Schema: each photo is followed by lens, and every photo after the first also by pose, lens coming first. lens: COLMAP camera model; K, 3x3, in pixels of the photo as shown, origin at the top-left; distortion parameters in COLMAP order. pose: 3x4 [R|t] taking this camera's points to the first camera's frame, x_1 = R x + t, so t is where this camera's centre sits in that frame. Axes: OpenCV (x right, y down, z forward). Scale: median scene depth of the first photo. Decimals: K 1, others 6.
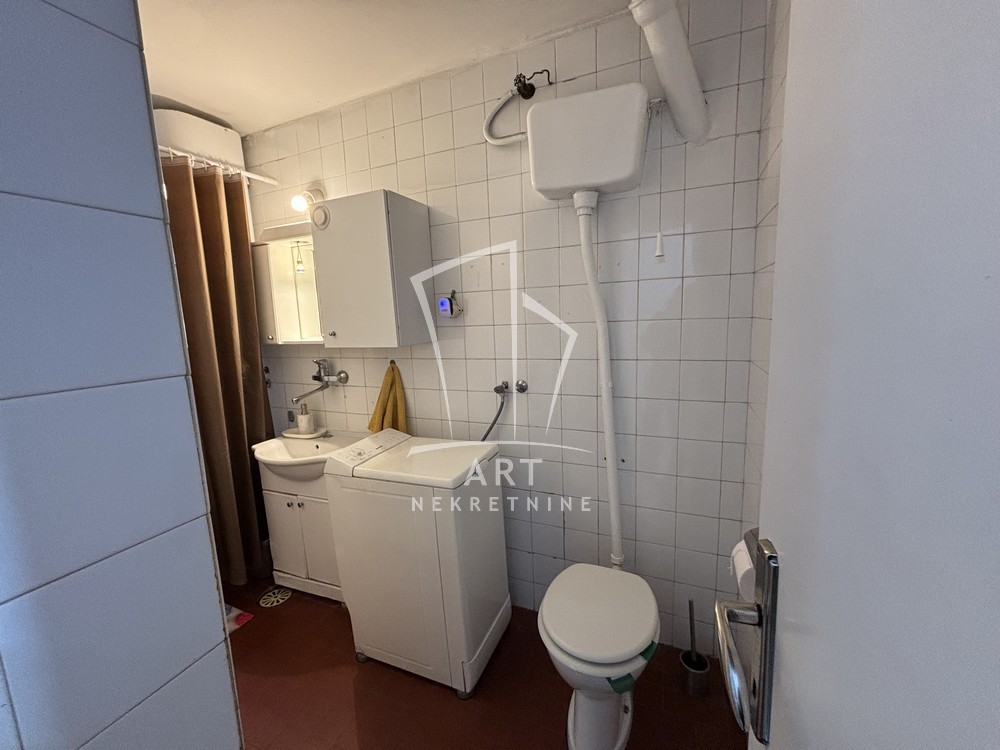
lens RADIAL K [[402.9, 0, 502.6], [0, 402.9, 374.2], [0, 0, 1]] dist [-0.001928, -0.001476]
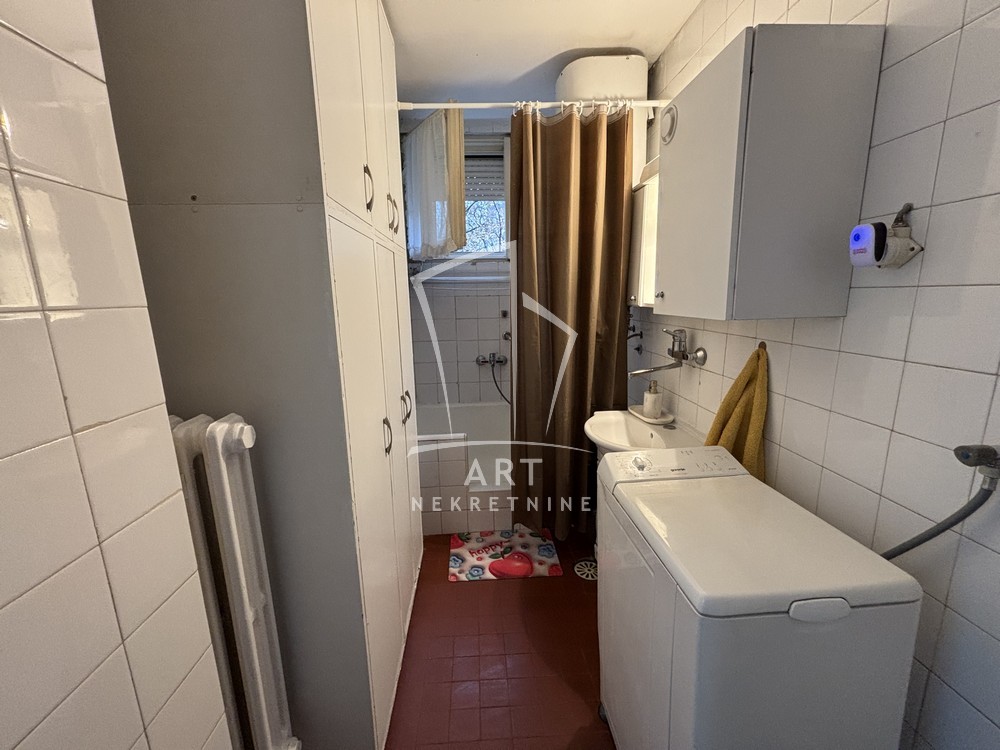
lens RADIAL K [[402.9, 0, 498.3], [0, 402.9, 373.5], [0, 0, 1]] dist [-0.001928, -0.001476]
pose [[0.438372, 0.199356, -0.876406, 0.096327], [-0.123278, 0.979212, 0.161078, -0.037469], [0.890299, 0.037429, 0.453835, 0.367848]]
